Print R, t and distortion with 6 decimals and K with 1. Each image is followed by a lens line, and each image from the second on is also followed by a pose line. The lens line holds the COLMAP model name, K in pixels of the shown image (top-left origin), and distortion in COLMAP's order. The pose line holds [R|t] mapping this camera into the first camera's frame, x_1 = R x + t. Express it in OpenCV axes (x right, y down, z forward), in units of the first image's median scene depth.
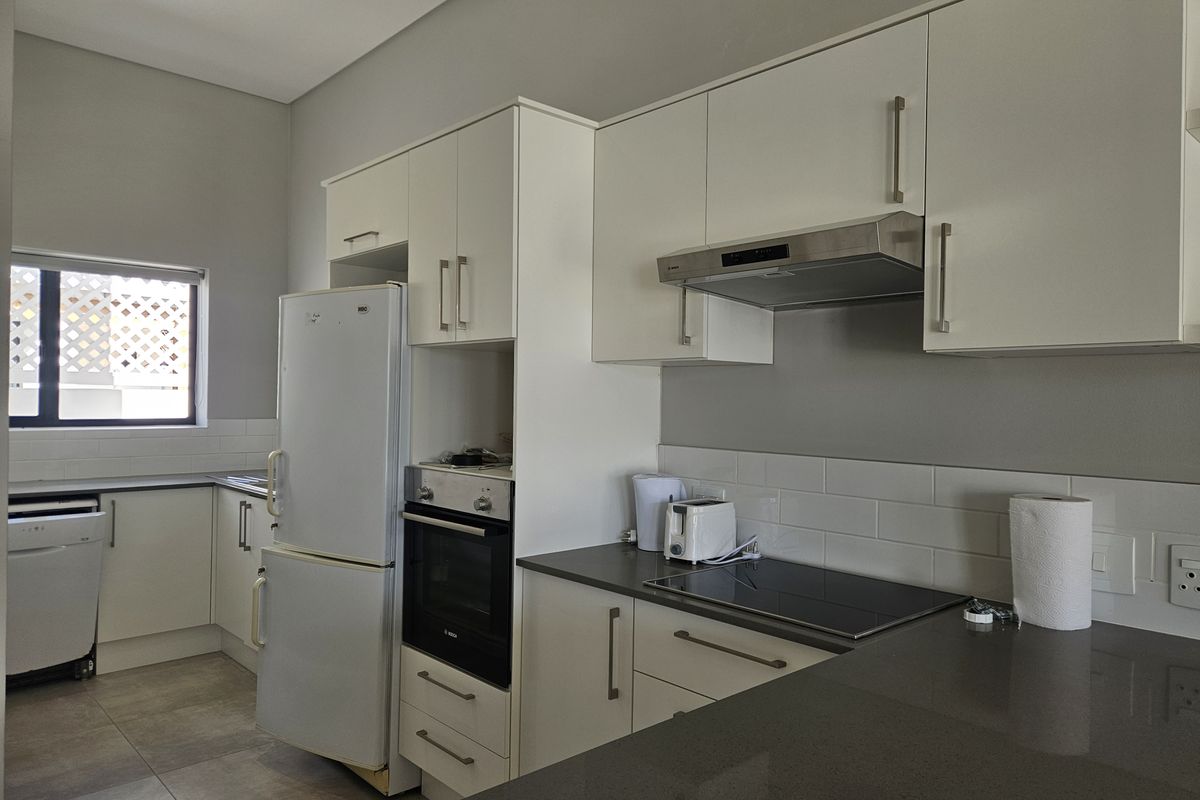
lens RADIAL K [[788.4, 0, 603.9], [0, 788.4, 400.0], [0, 0, 1]] dist [0.006604, -0.012978]
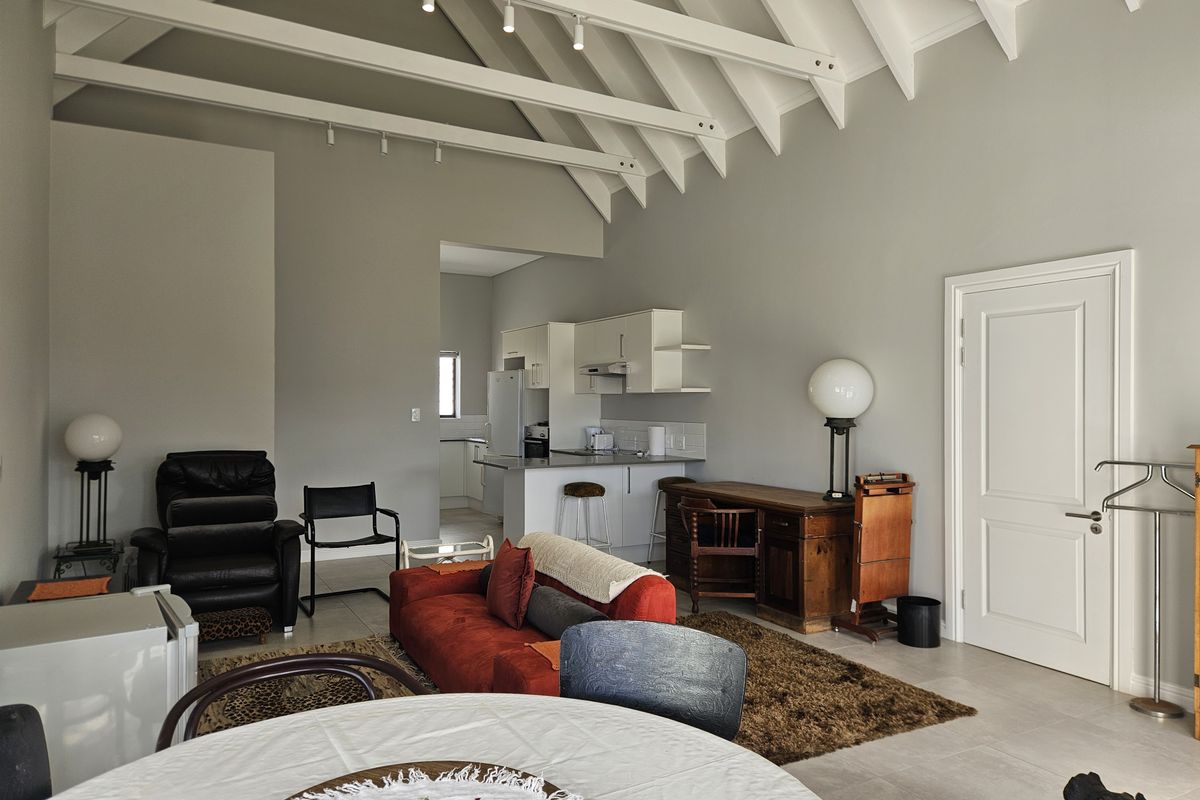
lens RADIAL K [[788.4, 0, 600.4], [0, 788.4, 405.6], [0, 0, 1]] dist [0.006604, -0.012978]
pose [[0.968443, -0.007652, -0.249118, 0.830492], [0.006385, 0.999962, -0.005895, 0.020214], [0.249154, 0.004118, 0.968455, -1.995607]]
